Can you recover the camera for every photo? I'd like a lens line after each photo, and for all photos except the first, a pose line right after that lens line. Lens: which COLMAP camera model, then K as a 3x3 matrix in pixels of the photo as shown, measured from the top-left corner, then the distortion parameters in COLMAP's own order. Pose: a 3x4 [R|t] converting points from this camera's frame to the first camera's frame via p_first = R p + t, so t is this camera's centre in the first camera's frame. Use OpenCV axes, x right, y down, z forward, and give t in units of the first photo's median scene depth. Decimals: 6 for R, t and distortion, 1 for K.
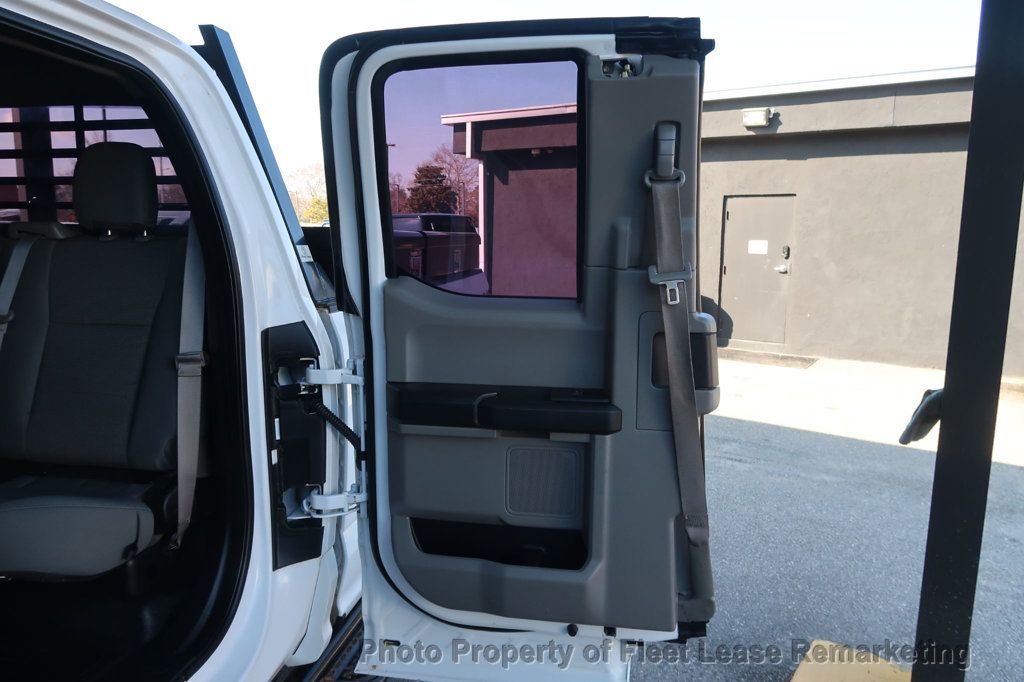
lens RADIAL K [[712.4, 0, 512.0], [0, 712.4, 341.0], [0, 0, 1]] dist [-0.017482, -0.000484]
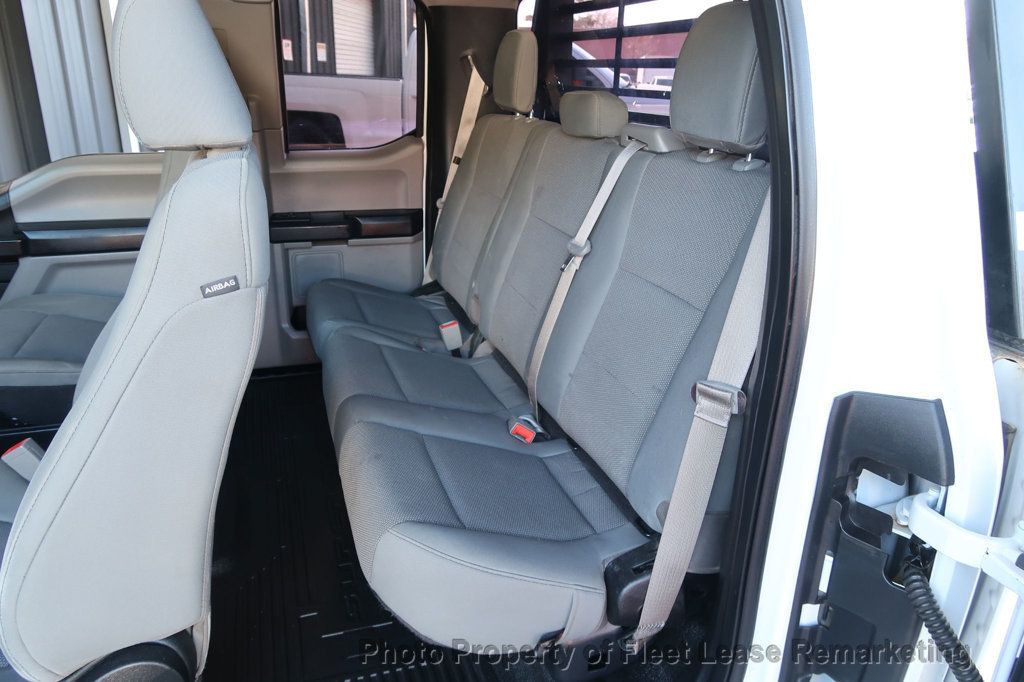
lens RADIAL K [[712.4, 0, 512.0], [0, 712.4, 341.0], [0, 0, 1]] dist [-0.017482, -0.000484]
pose [[0.476649, 0.309503, -0.822808, -0.070411], [-0.167601, 0.950800, 0.260556, -0.135791], [0.862969, 0.013710, 0.505071, 0.554215]]
